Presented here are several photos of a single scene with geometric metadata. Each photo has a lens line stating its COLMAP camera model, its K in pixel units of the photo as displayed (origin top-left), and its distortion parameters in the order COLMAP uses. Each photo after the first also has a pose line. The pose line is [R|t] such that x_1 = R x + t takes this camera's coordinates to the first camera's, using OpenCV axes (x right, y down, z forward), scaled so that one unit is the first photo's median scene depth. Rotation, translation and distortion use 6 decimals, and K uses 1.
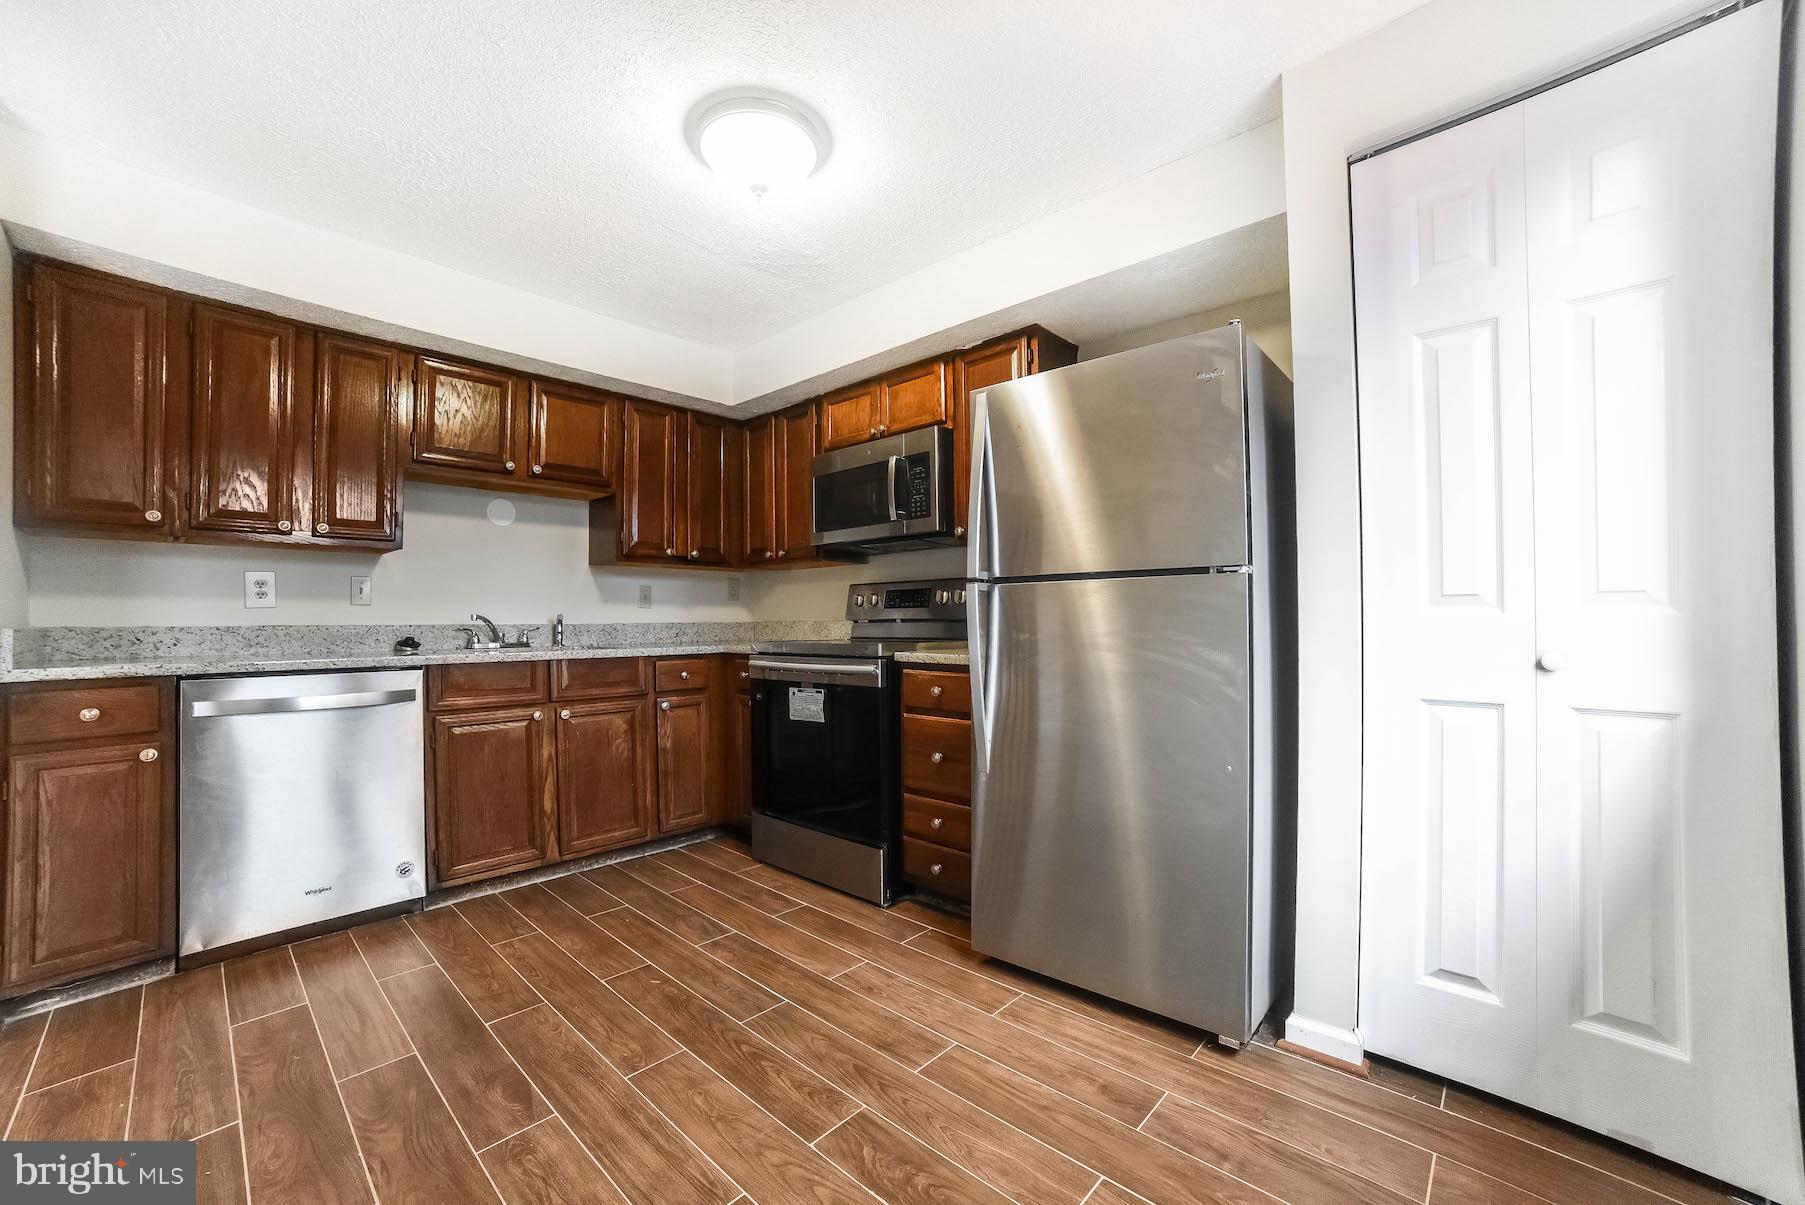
lens RADIAL K [[721.5, 0, 895.4], [0, 721.5, 613.3], [0, 0, 1]] dist [-0.088127, 0.032015]
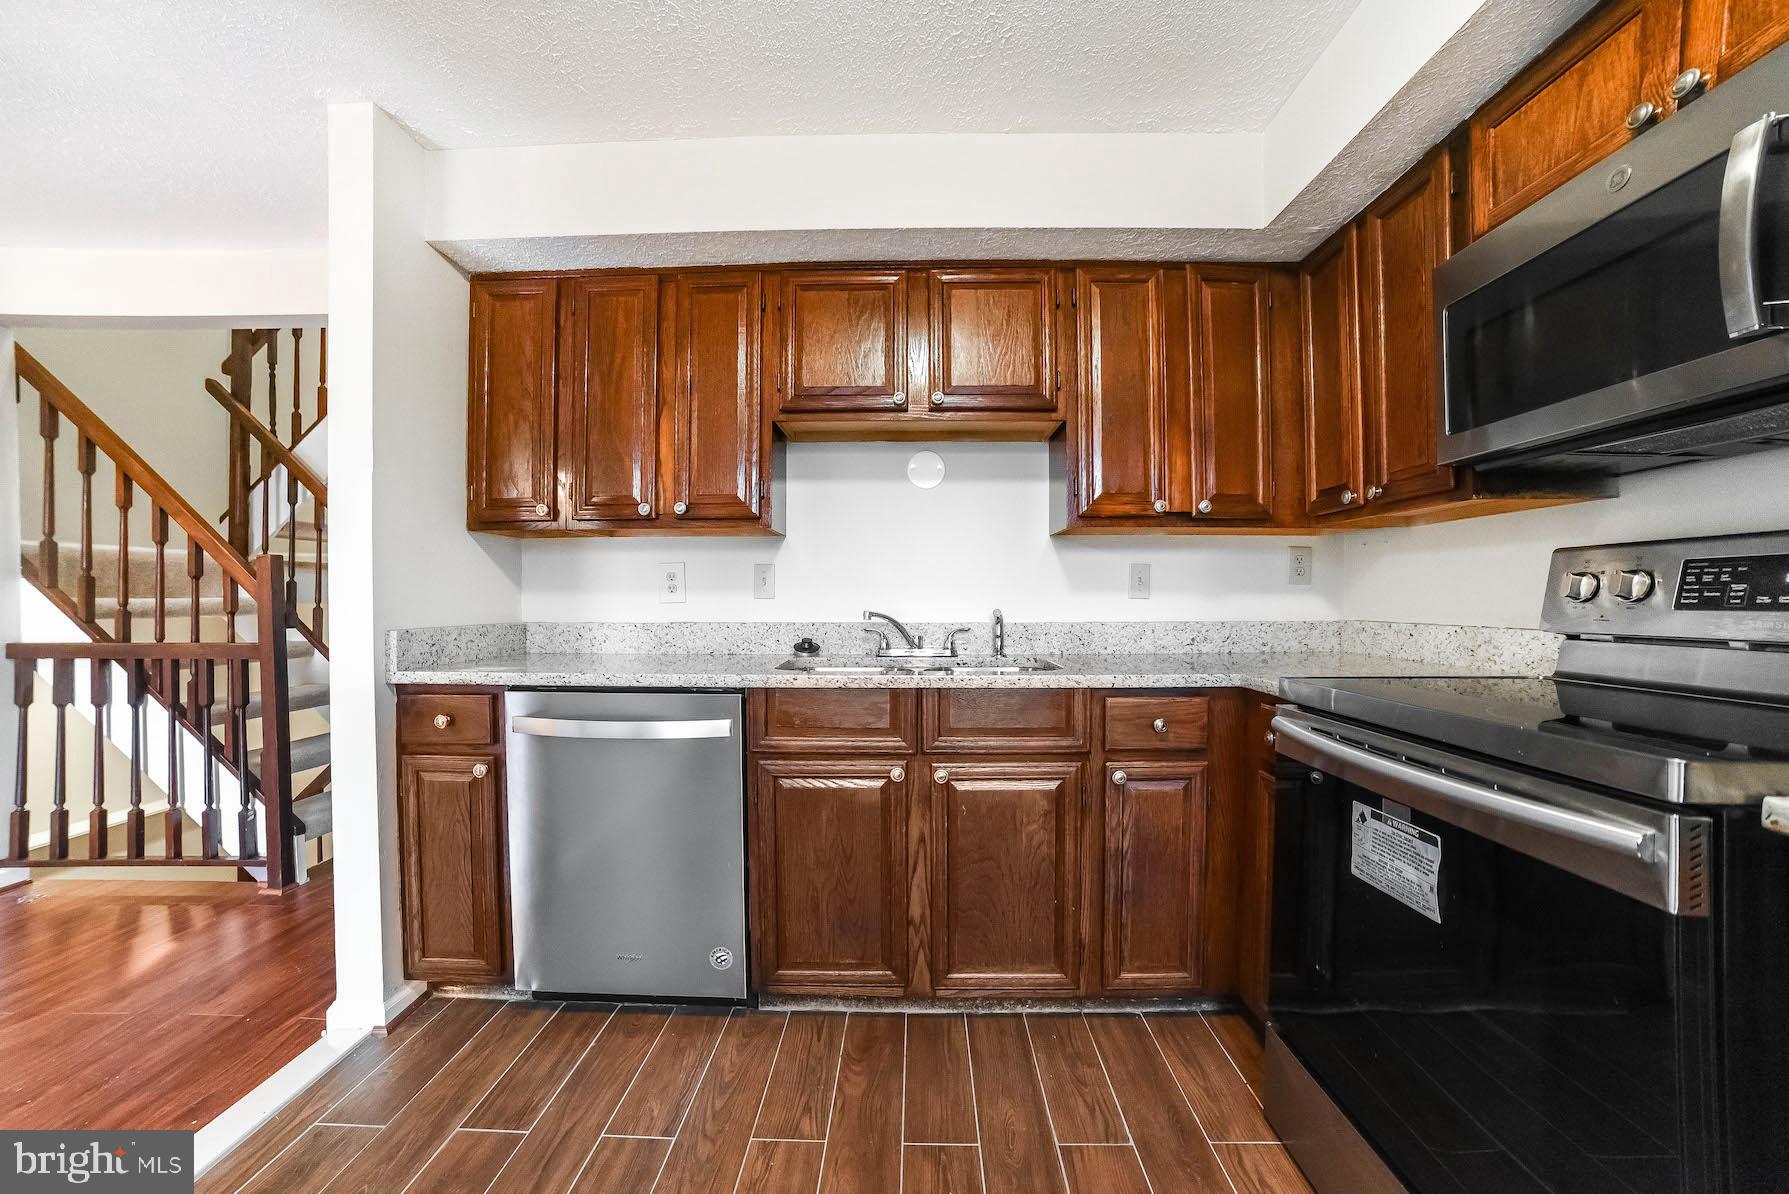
lens RADIAL K [[715.1, 0, 887.4], [0, 715.1, 607.7], [0, 0, 1]] dist [-0.088127, 0.032015]
pose [[0.654253, 0.015232, -0.756123, -0.022459], [0.005092, 0.999686, 0.024545, -0.020424], [0.756259, -0.019909, 0.653969, 0.525965]]
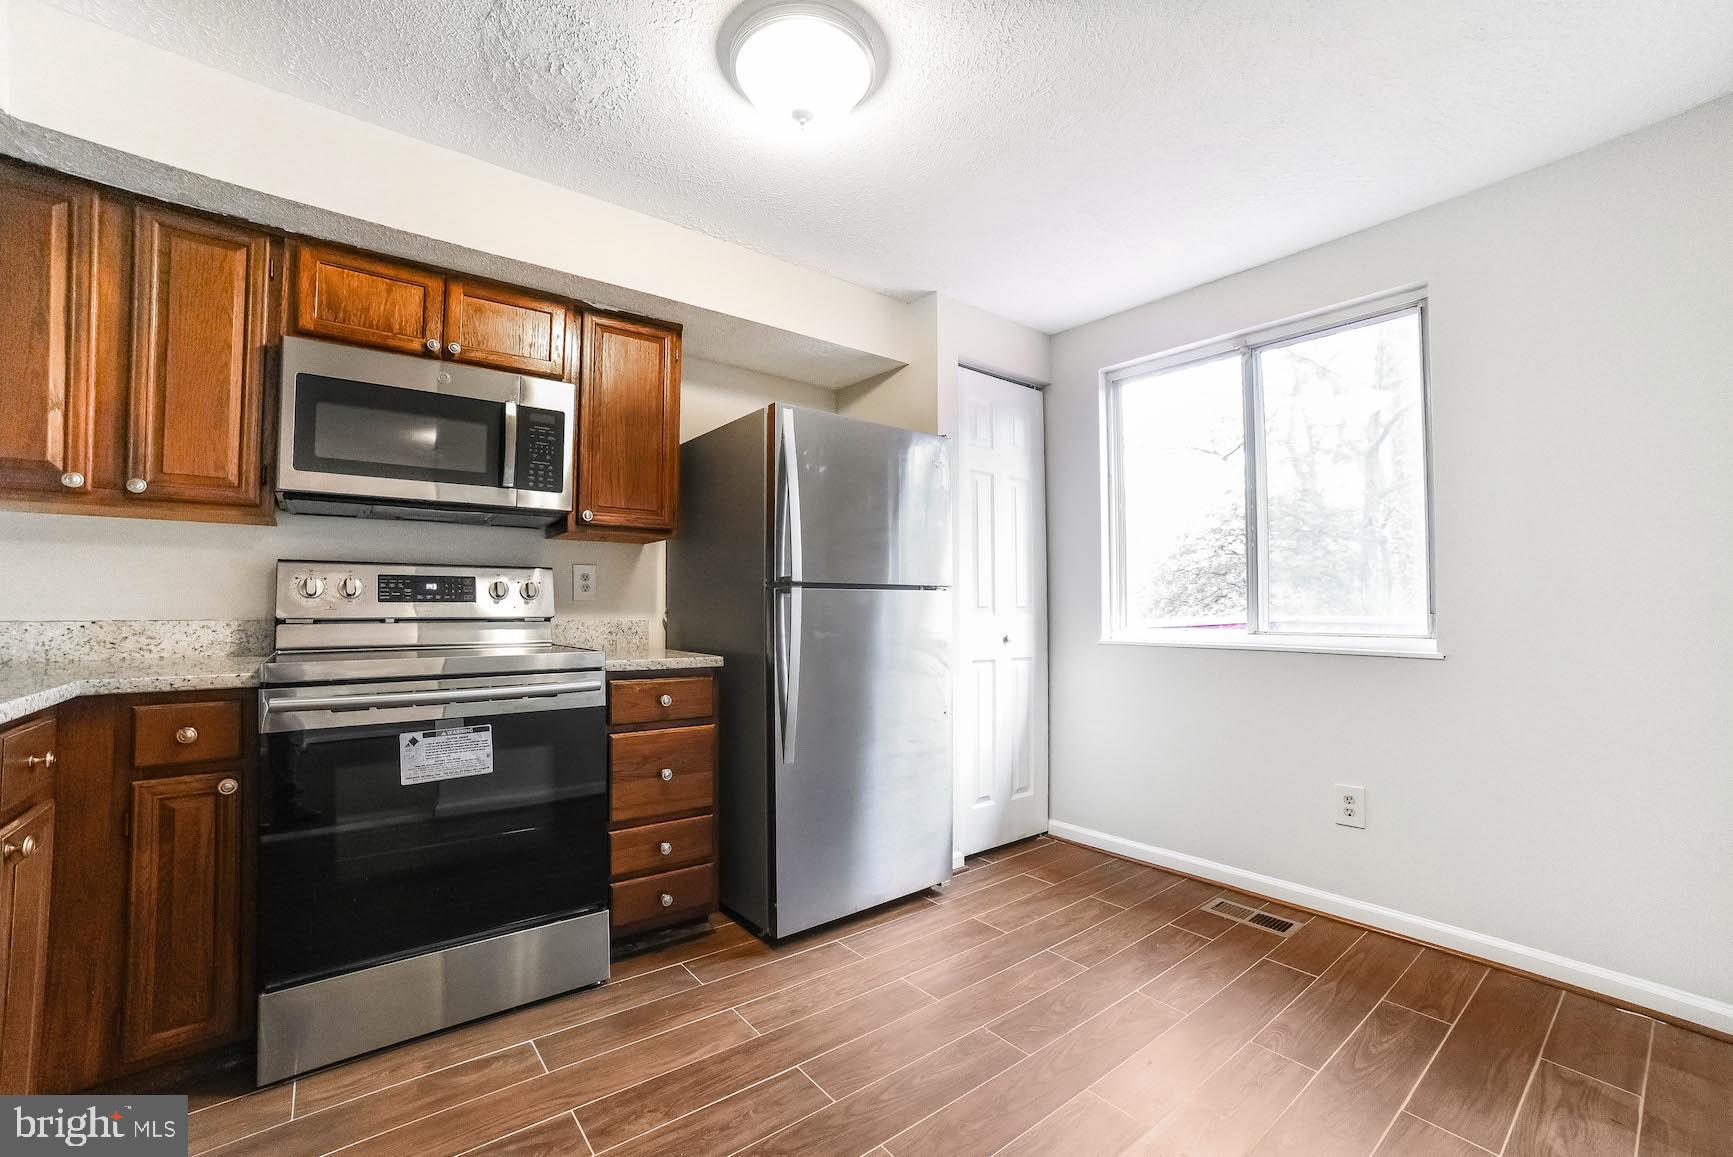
lens RADIAL K [[709.8, 0, 866.3], [0, 709.8, 588.4], [0, 0, 1]] dist [-0.109007, 0.045329]
pose [[0.150784, 0.034166, 0.987976, -0.644364], [-0.012337, 0.999390, -0.032678, -0.004693], [-0.988490, -0.007261, 0.151113, 0.522475]]
